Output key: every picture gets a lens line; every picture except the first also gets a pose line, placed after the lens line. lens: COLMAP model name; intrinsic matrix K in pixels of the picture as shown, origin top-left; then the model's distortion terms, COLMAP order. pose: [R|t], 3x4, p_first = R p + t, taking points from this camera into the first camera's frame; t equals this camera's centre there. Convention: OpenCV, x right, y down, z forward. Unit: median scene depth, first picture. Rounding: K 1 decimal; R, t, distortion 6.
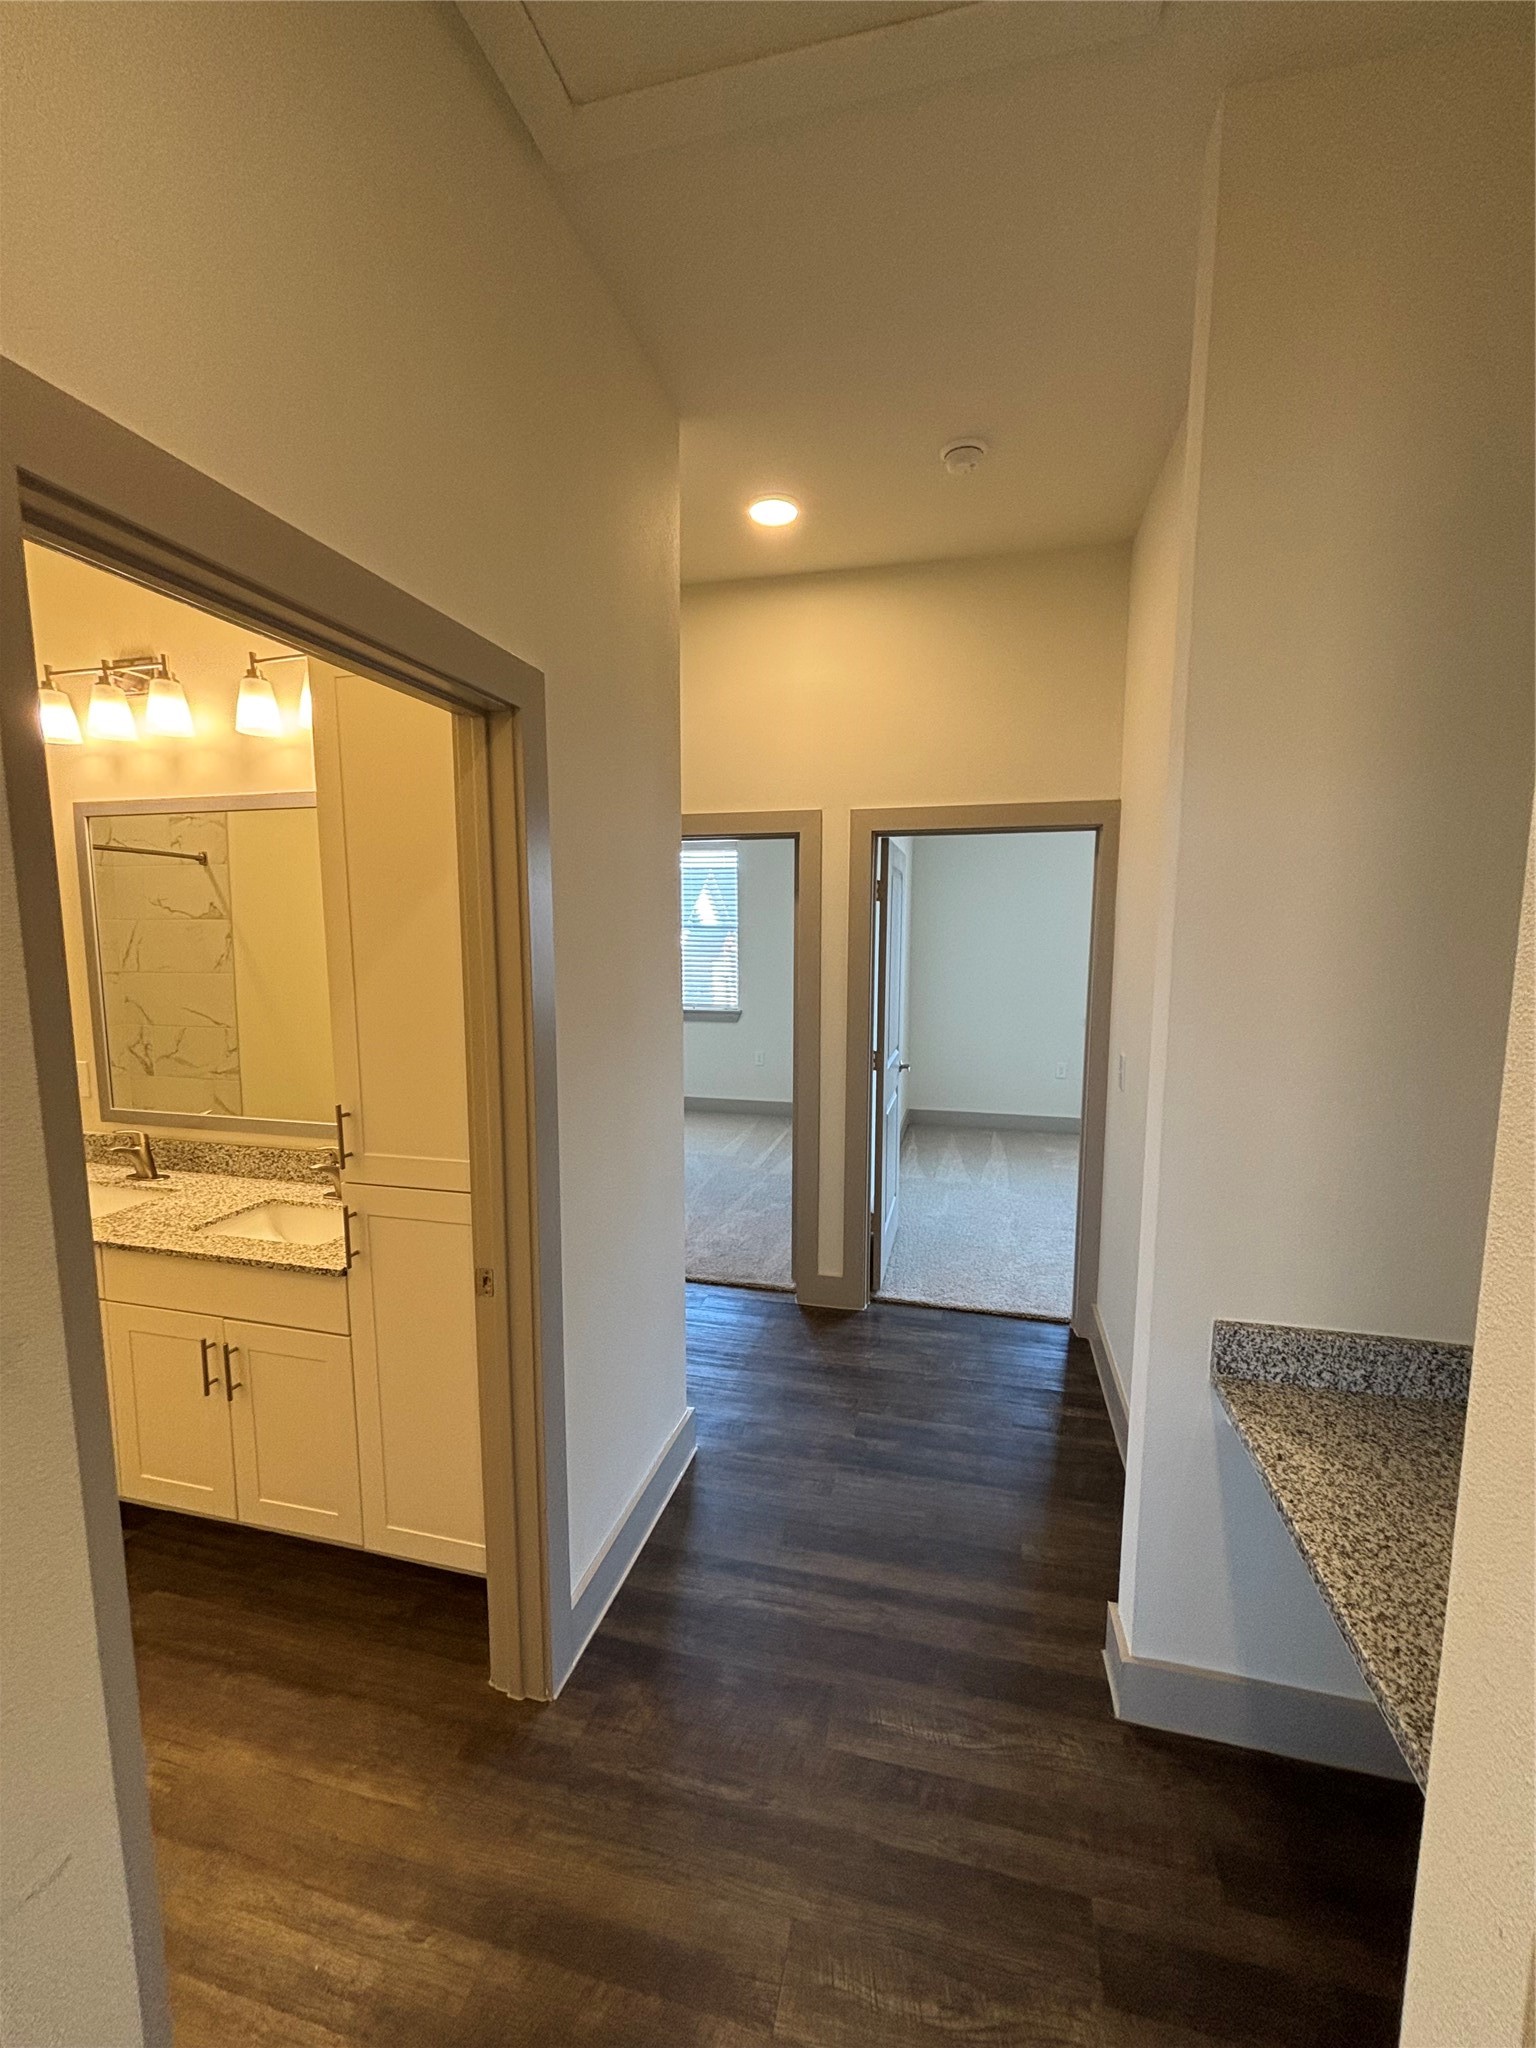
lens RADIAL K [[827.0, 0, 797.8], [0, 827.0, 1021.4], [0, 0, 1]] dist [-0.016170, -0.000019]
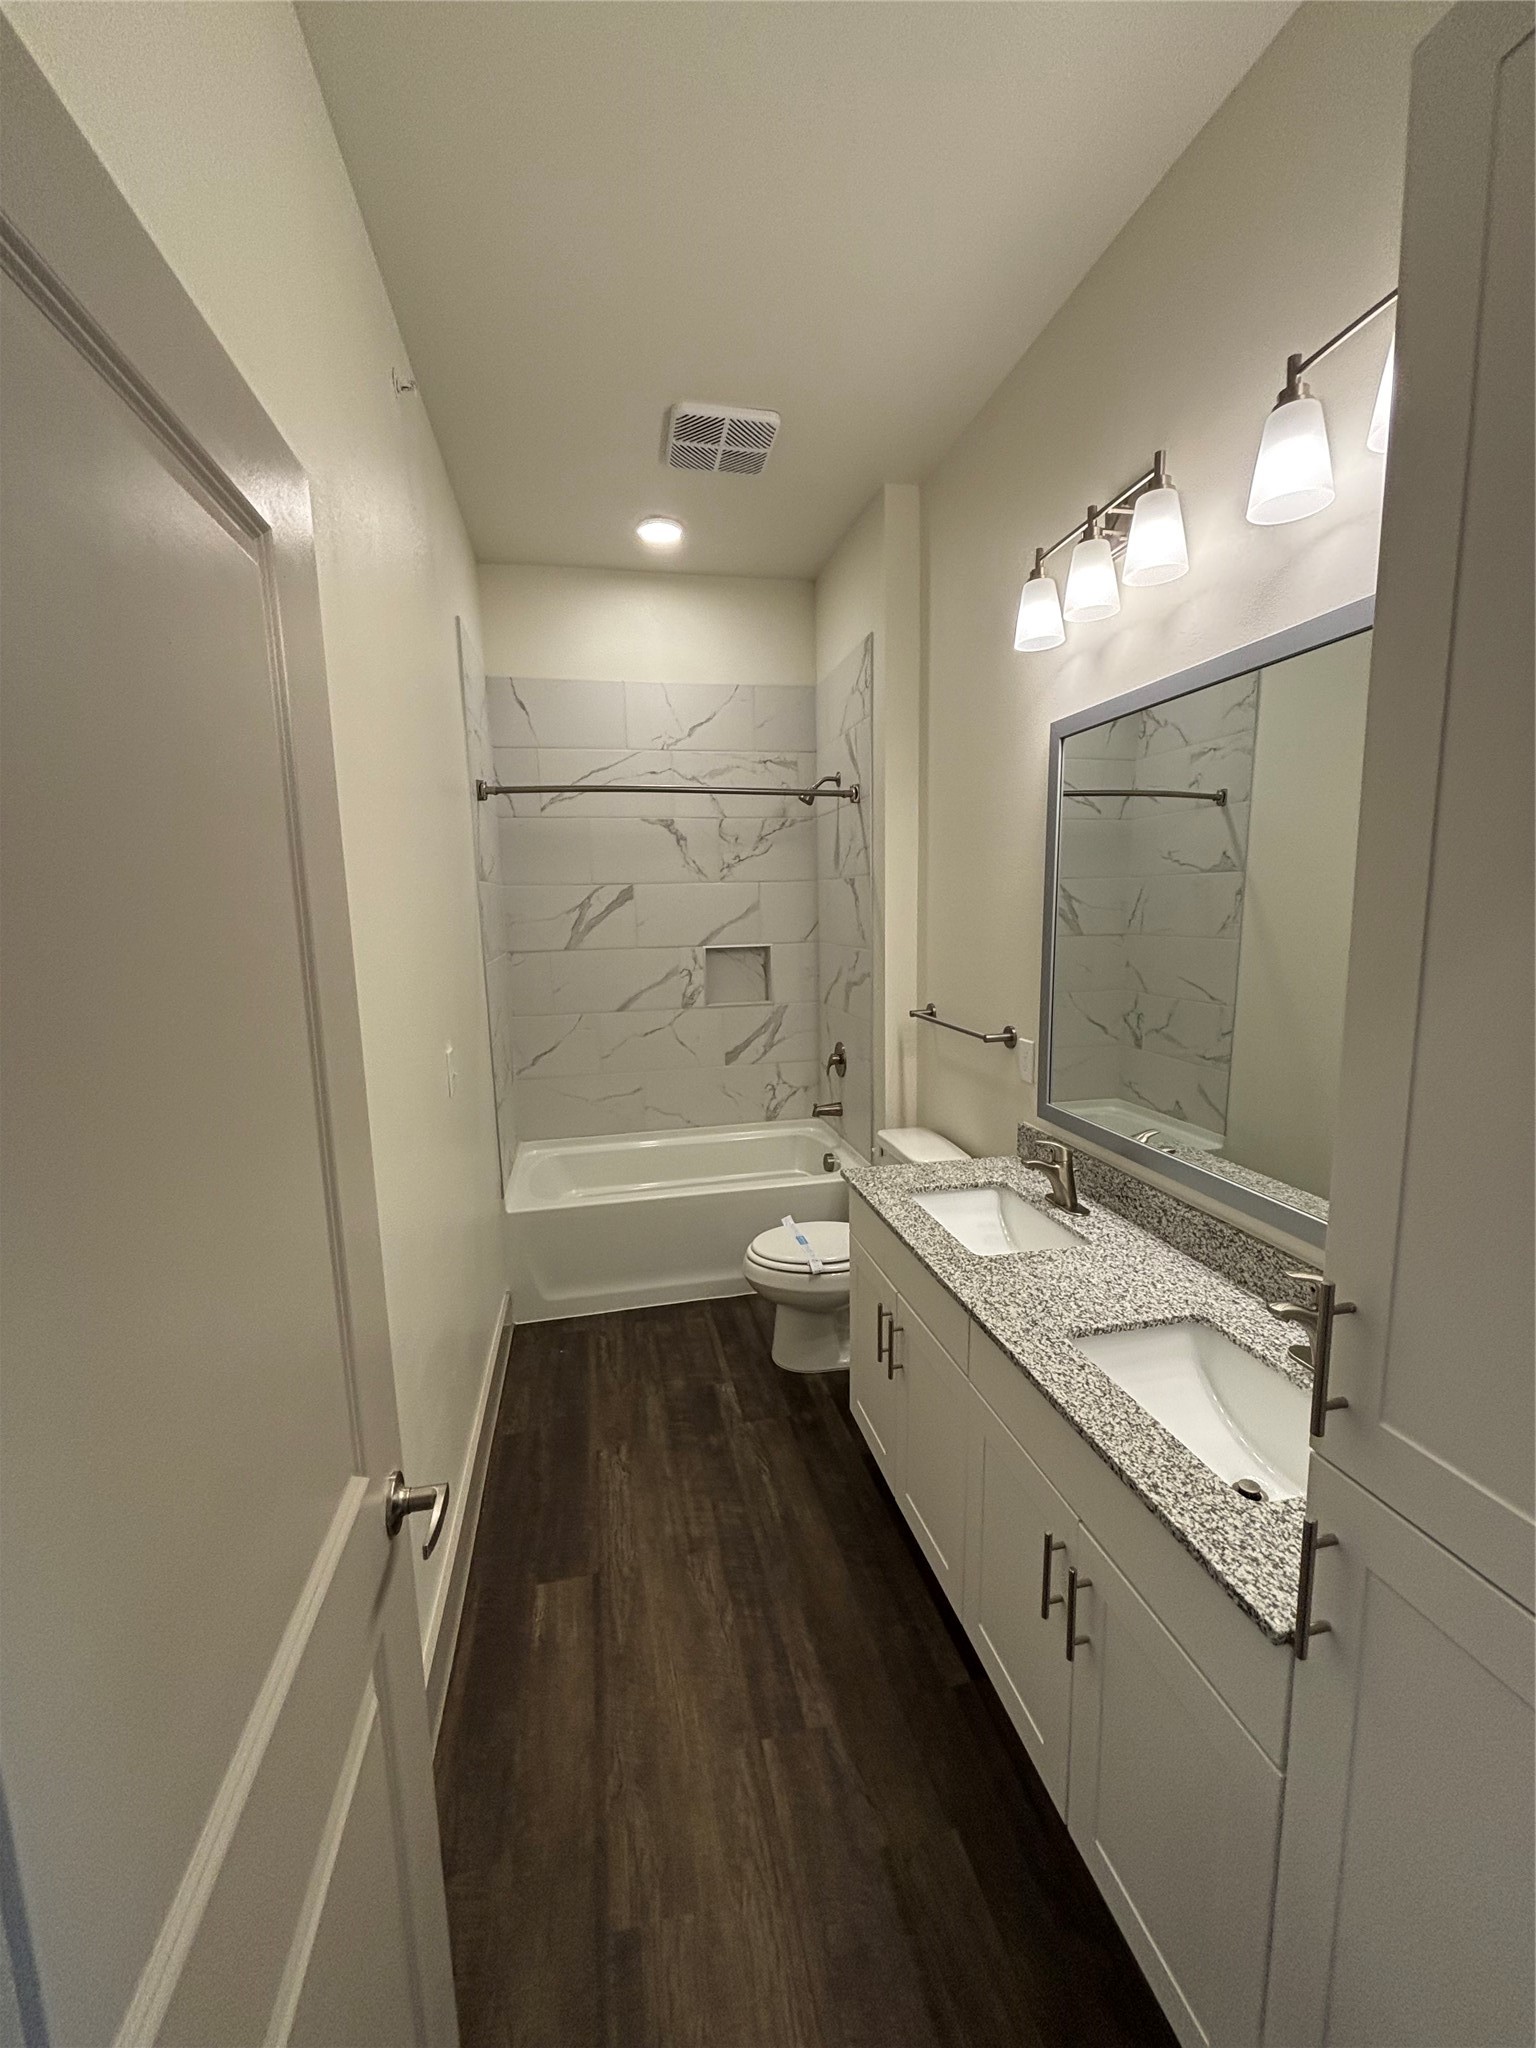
lens RADIAL K [[827.1, 0, 768.0], [0, 827.1, 1024.0], [0, 0, 1]] dist [0.001692, 0.000305]
pose [[0.412071, 0.120655, -0.903128, -0.233600], [-0.079689, 0.992168, 0.096191, -0.029657], [0.907660, 0.032332, 0.418459, 0.420977]]
